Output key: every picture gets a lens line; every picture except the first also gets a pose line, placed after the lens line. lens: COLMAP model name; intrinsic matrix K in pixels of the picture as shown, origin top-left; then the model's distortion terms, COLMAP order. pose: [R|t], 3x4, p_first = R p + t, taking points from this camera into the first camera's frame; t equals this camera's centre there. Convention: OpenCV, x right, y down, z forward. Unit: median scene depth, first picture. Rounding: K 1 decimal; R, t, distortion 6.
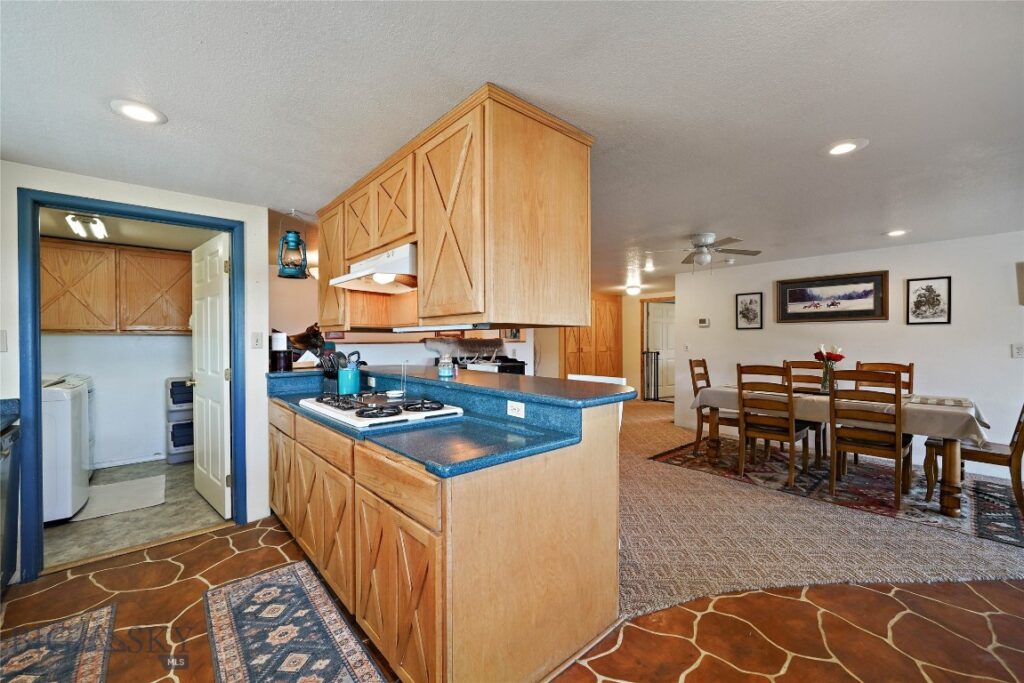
lens RADIAL K [[413.0, 0, 512.3], [0, 413.0, 341.3], [0, 0, 1]] dist [-0.001822, 0.000098]
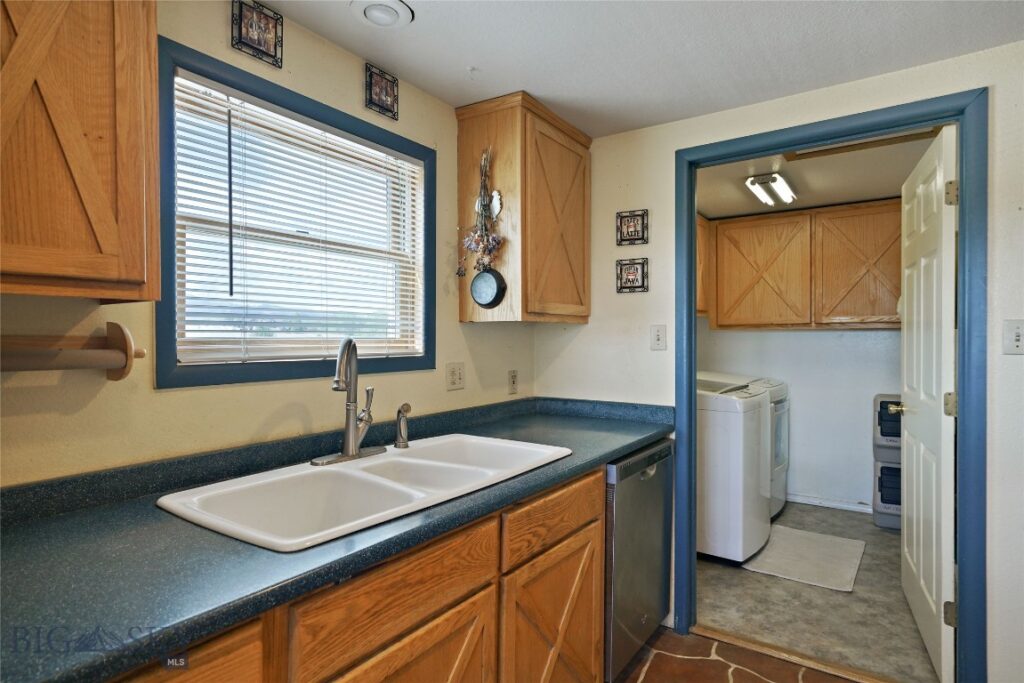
lens RADIAL K [[555.0, 0, 505.7], [0, 555.0, 345.0], [0, 0, 1]] dist [0.022987, -0.000763]
pose [[0.231230, 0.014825, -0.972786, -0.129587], [-0.004670, 0.999889, 0.014127, 0.000124], [0.972888, 0.001277, 0.231274, 0.282503]]
